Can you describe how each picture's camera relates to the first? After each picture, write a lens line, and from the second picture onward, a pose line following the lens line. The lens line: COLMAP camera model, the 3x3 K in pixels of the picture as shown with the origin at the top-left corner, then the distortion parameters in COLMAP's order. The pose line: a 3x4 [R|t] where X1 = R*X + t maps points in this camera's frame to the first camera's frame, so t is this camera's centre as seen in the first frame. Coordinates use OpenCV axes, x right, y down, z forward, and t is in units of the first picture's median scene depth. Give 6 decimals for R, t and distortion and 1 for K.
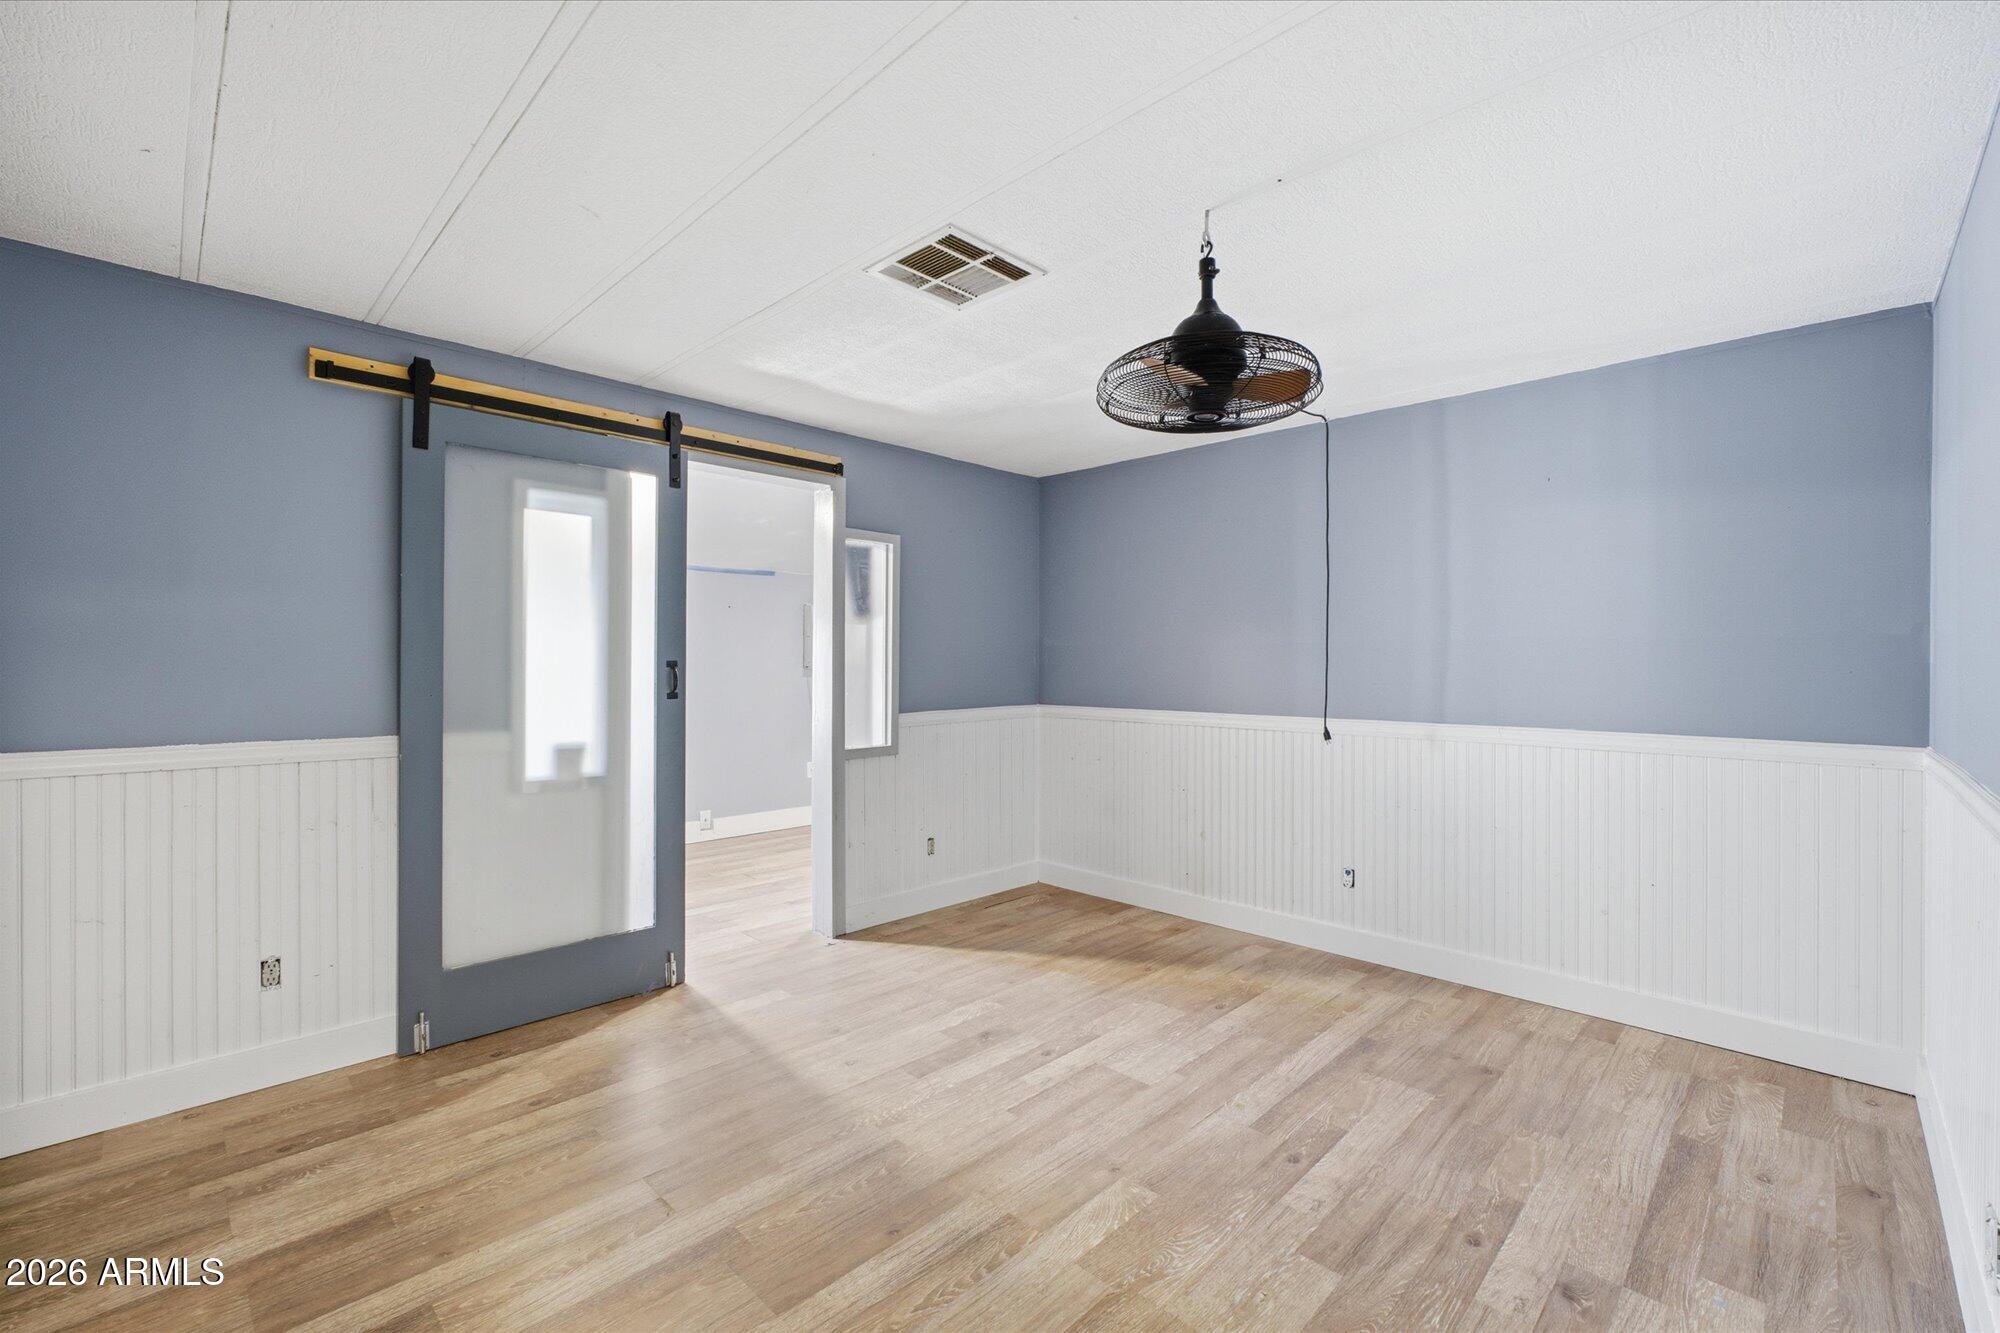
lens RADIAL K [[854.9, 0, 1005.3], [0, 854.9, 660.8], [0, 0, 1]] dist [-0.002000, 0.000031]
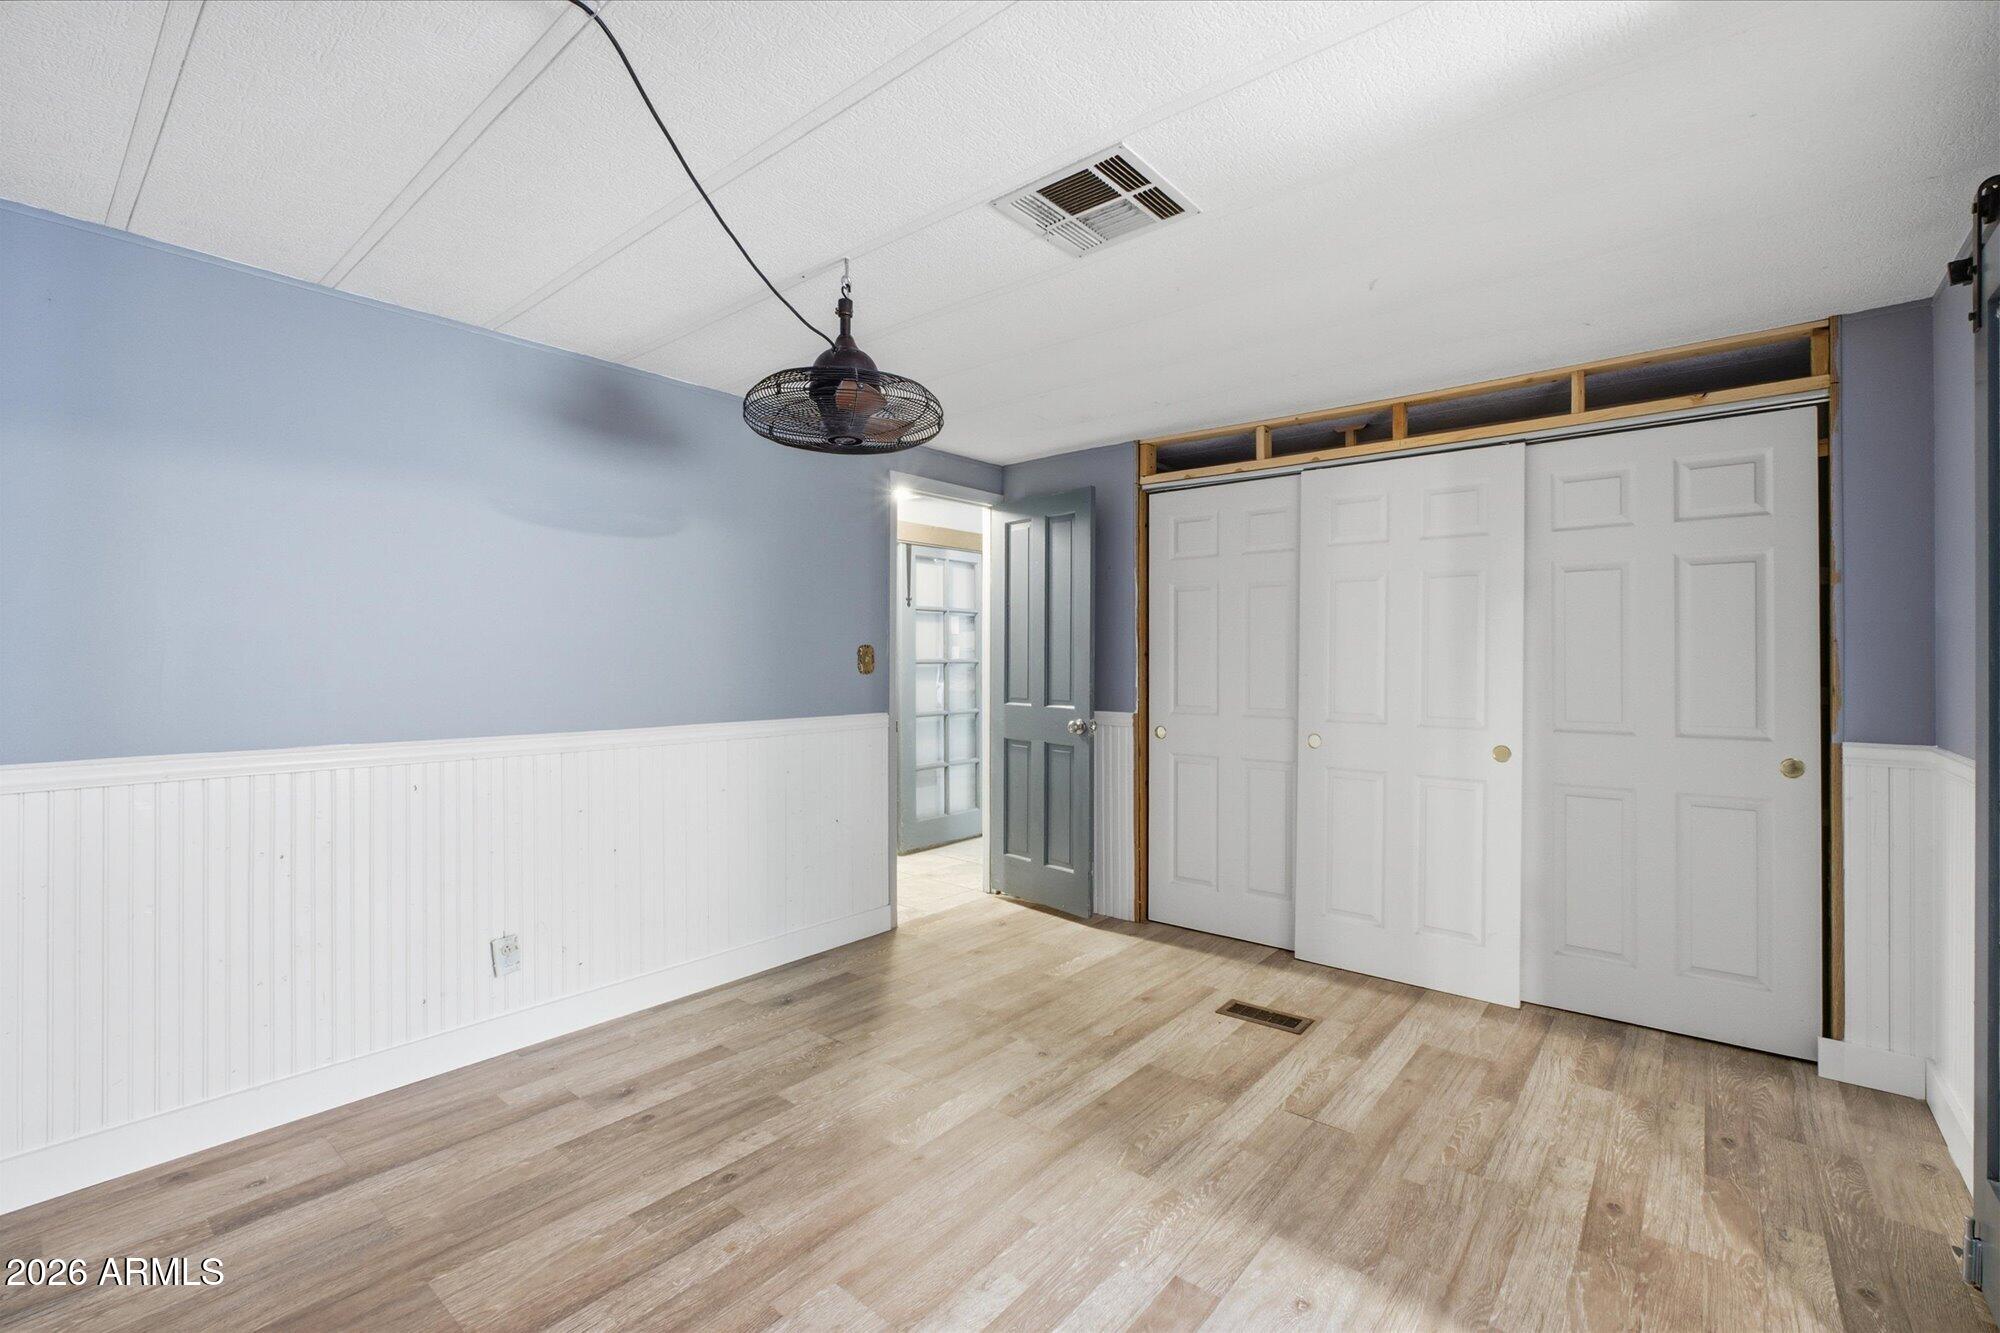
lens RADIAL K [[854.9, 0, 1005.3], [0, 854.9, 660.8], [0, 0, 1]] dist [-0.002000, 0.000031]
pose [[-0.996557, -0.005171, -0.082754, 0.112699], [-0.004632, 0.999967, -0.006704, 0.007235], [0.082786, -0.006297, -0.996547, 2.033914]]
